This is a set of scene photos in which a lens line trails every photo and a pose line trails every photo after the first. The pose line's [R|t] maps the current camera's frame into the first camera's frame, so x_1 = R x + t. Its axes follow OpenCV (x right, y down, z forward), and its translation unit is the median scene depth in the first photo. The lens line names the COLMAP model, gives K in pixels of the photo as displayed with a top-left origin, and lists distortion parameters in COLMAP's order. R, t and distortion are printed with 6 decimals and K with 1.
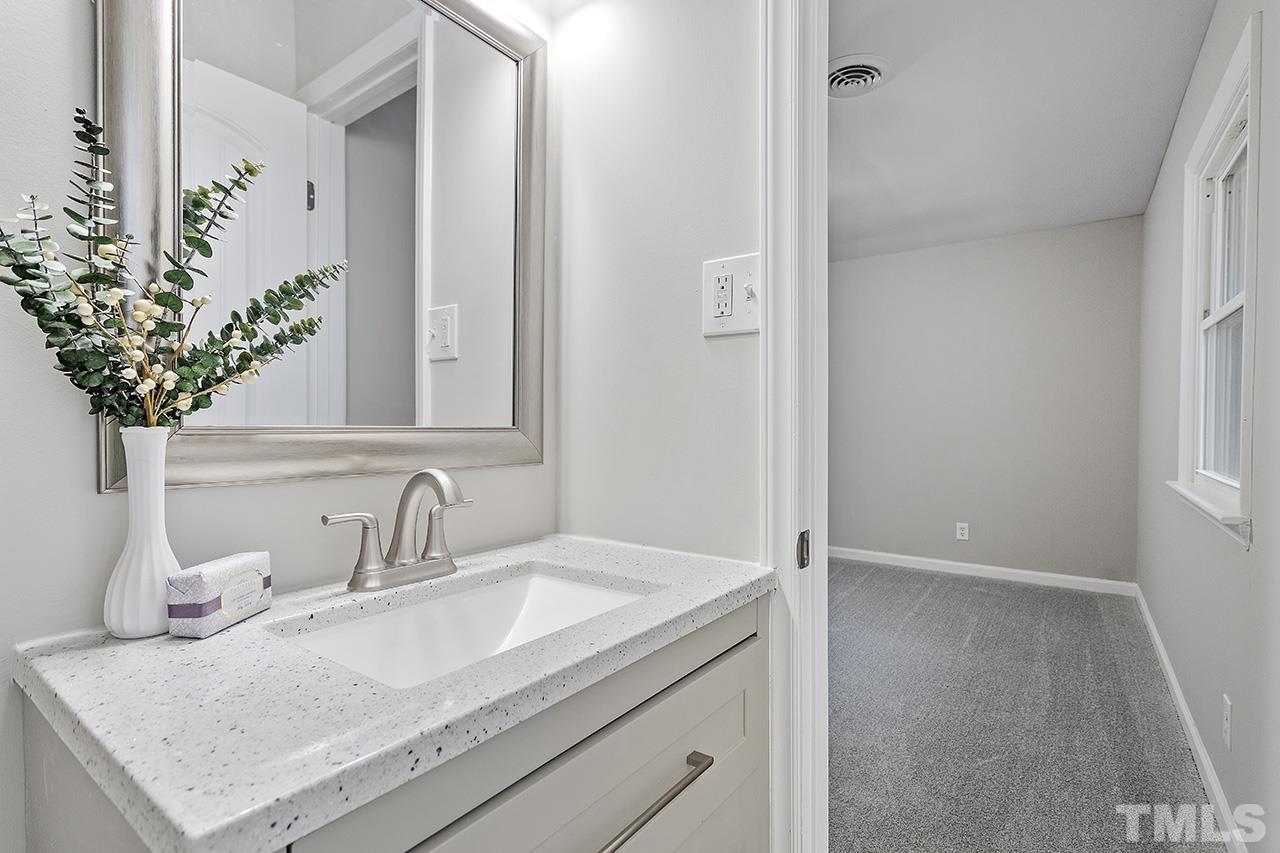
lens RADIAL K [[602.2, 0, 640.0], [0, 602.2, 426.5], [0, 0, 1]] dist [-0.001247, 0.000122]
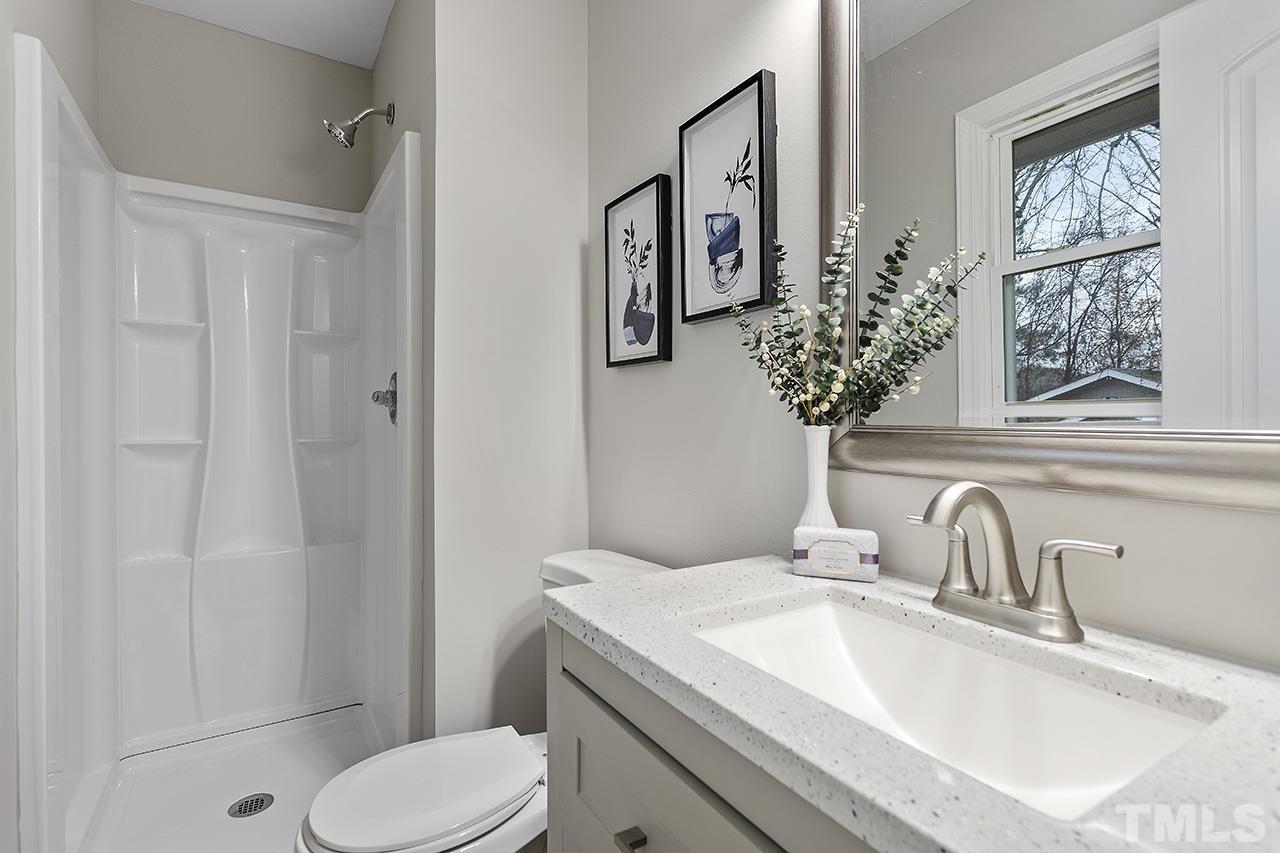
lens RADIAL K [[602.2, 0, 640.0], [0, 602.2, 426.5], [0, 0, 1]] dist [-0.001247, 0.000122]
pose [[-0.370632, 0.011139, -0.928713, 0.695243], [-0.002333, 0.999914, 0.012924, -0.014690], [0.928777, 0.006957, -0.370574, 1.126342]]
